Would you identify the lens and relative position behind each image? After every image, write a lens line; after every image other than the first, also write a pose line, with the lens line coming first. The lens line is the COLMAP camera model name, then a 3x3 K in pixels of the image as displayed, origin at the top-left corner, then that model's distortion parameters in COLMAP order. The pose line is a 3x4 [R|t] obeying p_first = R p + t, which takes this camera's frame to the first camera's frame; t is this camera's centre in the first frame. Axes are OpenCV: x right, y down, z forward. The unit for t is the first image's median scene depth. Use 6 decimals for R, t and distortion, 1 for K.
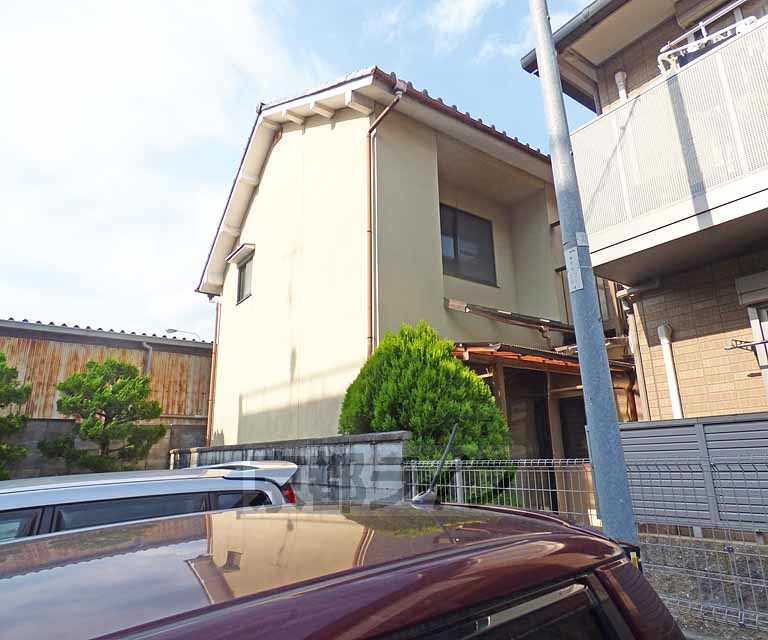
lens RADIAL K [[502.0, 0, 385.1], [0, 502.0, 318.7], [0, 0, 1]] dist [-0.022867, -0.003204]
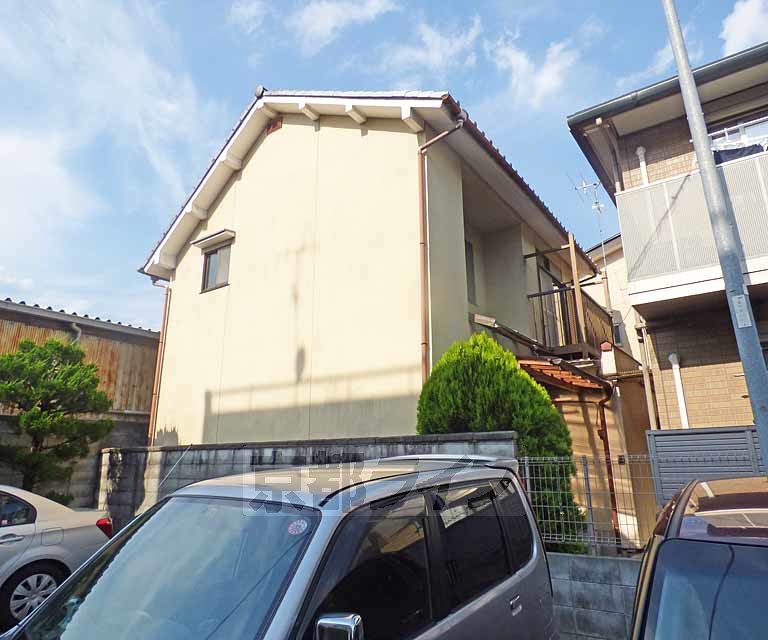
lens RADIAL K [[502.0, 0, 416.6], [0, 502.0, 315.1], [0, 0, 1]] dist [-0.022867, -0.003204]
pose [[0.944496, 0.101488, 0.312455, -0.253864], [-0.094174, 0.994813, -0.038452, 0.013600], [-0.314737, 0.006893, 0.949154, -0.000138]]
